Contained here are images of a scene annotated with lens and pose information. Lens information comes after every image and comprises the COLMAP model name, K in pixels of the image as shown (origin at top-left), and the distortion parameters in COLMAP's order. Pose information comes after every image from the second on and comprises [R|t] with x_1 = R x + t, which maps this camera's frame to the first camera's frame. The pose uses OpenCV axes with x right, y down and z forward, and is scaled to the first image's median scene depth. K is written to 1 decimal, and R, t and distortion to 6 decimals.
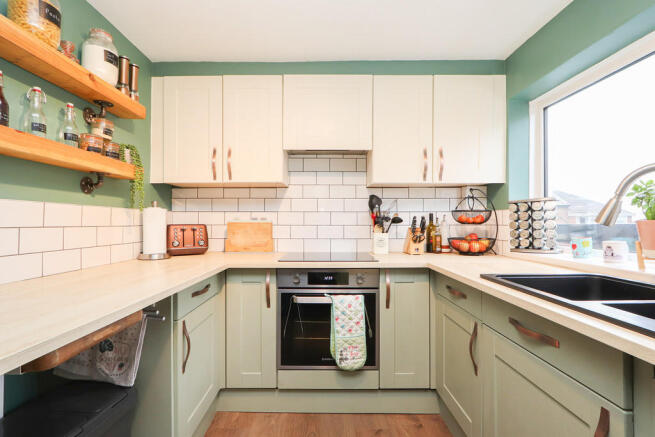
lens RADIAL K [[305.4, 0, 328.5], [0, 305.4, 218.9], [0, 0, 1]] dist [-0.011737, 0.001896]
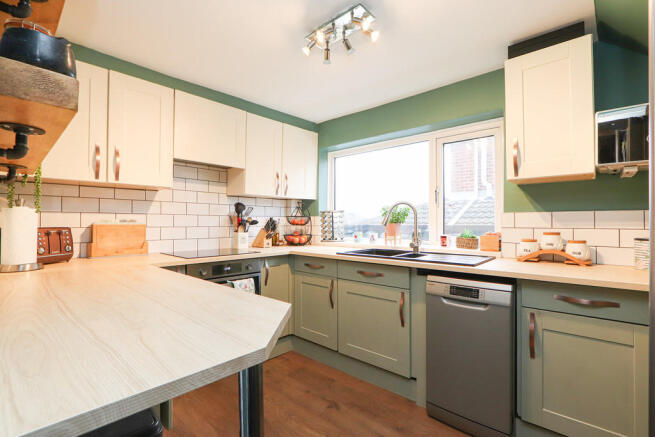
lens RADIAL K [[305.4, 0, 322.1], [0, 305.4, 219.7], [0, 0, 1]] dist [-0.011737, 0.001896]
pose [[0.680360, 0.007876, 0.732836, -0.577314], [-0.007508, 0.999965, -0.003776, -0.005721], [-0.732839, -0.002933, 0.680395, -0.125590]]
